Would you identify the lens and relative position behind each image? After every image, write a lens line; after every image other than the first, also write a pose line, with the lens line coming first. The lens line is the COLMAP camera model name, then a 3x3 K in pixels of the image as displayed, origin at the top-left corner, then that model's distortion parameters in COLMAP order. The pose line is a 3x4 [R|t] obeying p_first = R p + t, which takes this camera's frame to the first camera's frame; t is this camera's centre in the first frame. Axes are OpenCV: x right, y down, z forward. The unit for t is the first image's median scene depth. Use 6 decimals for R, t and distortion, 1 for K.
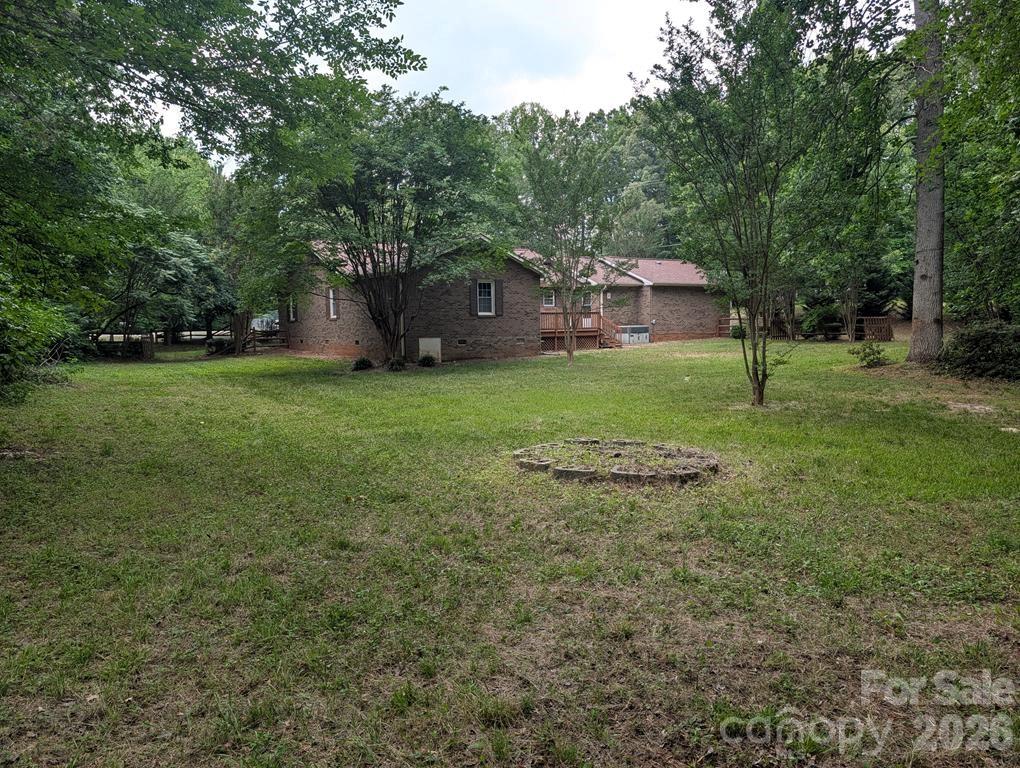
lens RADIAL K [[736.7, 0, 513.7], [0, 736.7, 381.1], [0, 0, 1]] dist [0.012730, -0.010479]
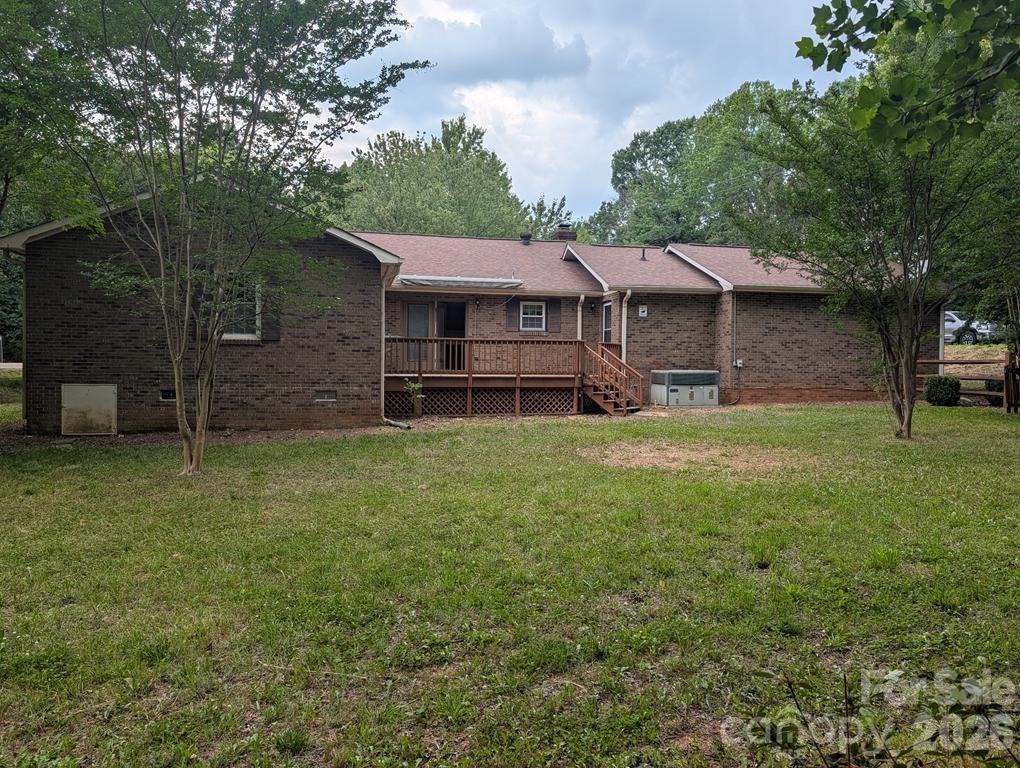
lens RADIAL K [[736.7, 0, 513.7], [0, 736.7, 381.1], [0, 0, 1]] dist [0.012730, -0.010479]
pose [[0.926765, 0.040881, -0.373409, 0.239564], [-0.056629, 0.997905, -0.031296, -0.044992], [0.371348, 0.050150, 0.927139, 0.488102]]
